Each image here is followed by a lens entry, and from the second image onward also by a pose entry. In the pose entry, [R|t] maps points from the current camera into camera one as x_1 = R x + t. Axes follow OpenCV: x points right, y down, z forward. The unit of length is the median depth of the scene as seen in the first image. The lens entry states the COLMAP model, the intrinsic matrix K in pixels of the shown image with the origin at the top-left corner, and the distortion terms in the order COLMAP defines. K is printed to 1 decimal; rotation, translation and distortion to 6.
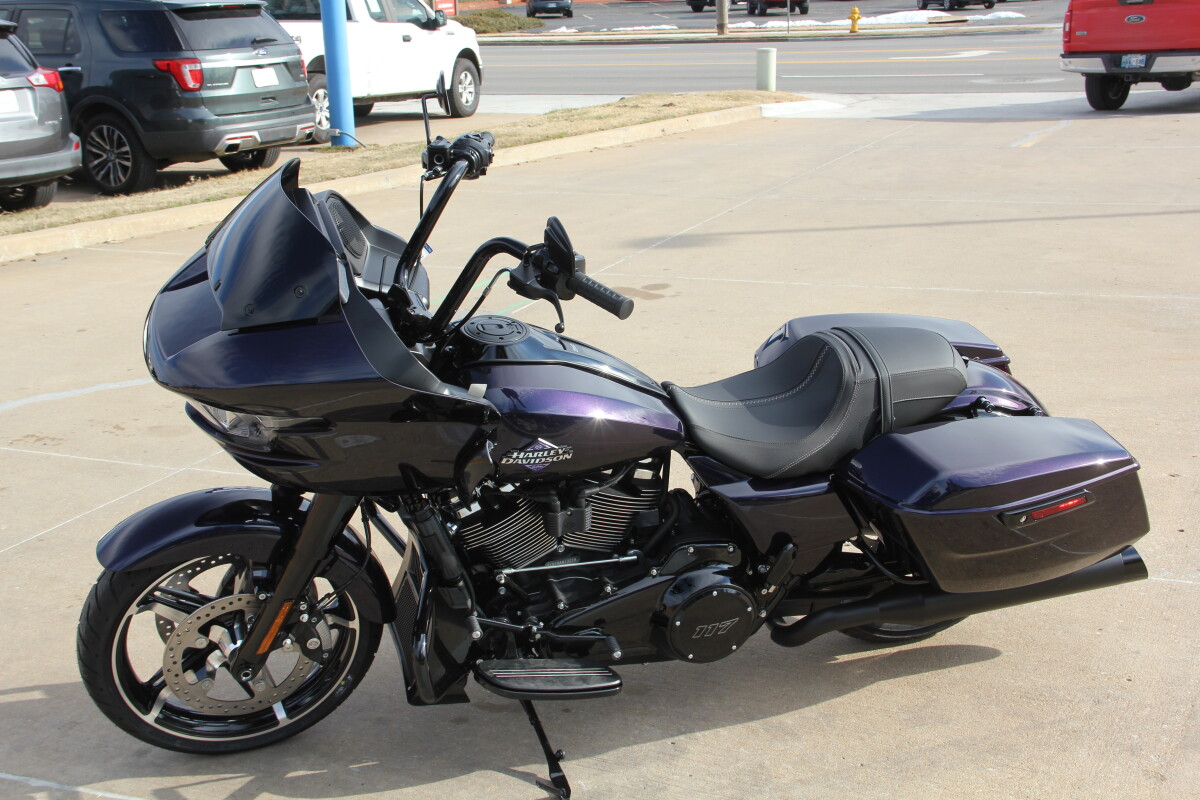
lens RADIAL K [[1457.1, 0, 600.0], [0, 1457.1, 400.0], [0, 0, 1]] dist [-0.010451, 0.328547]
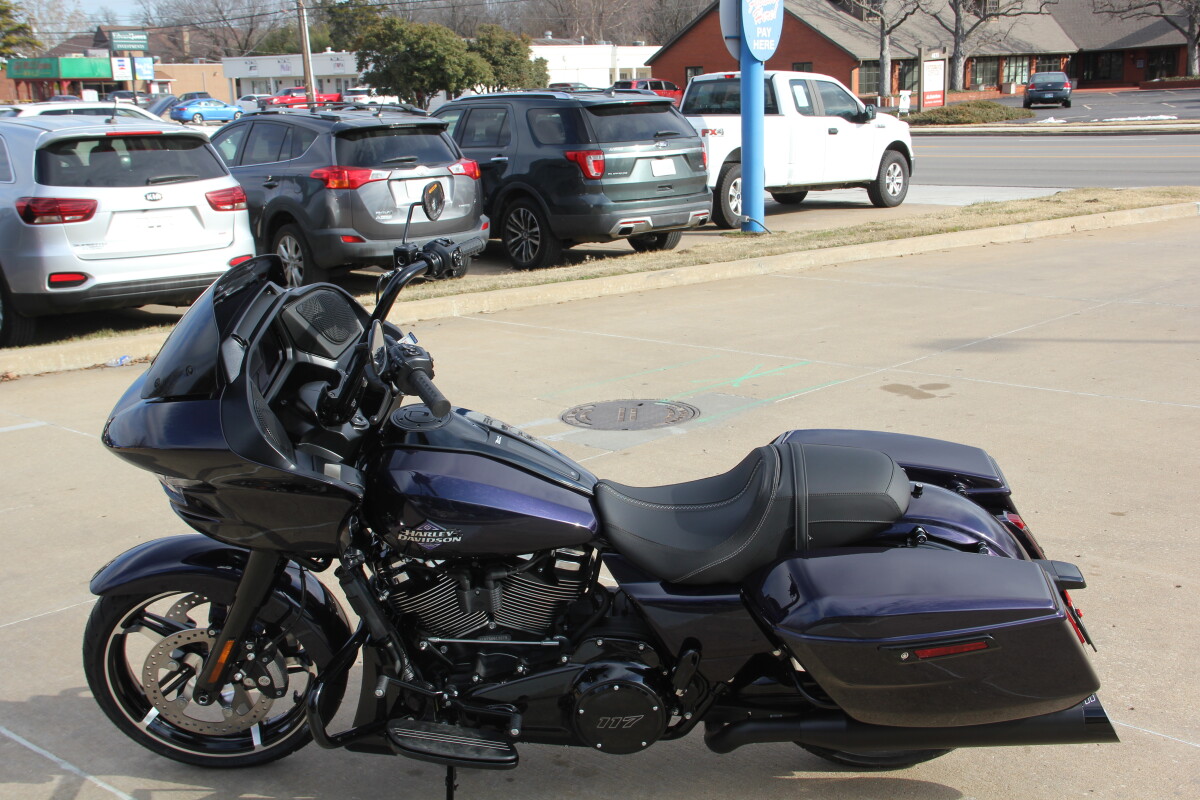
lens RADIAL K [[1436.0, 0, 652.0], [0, 1436.0, 402.4], [0, 0, 1]] dist [-0.082322, 0.637482]
pose [[0.937544, 0.075183, -0.339646, 0.140552], [-0.092077, 0.995175, -0.033877, -0.011928], [0.335460, 0.063035, 0.939943, 0.012765]]
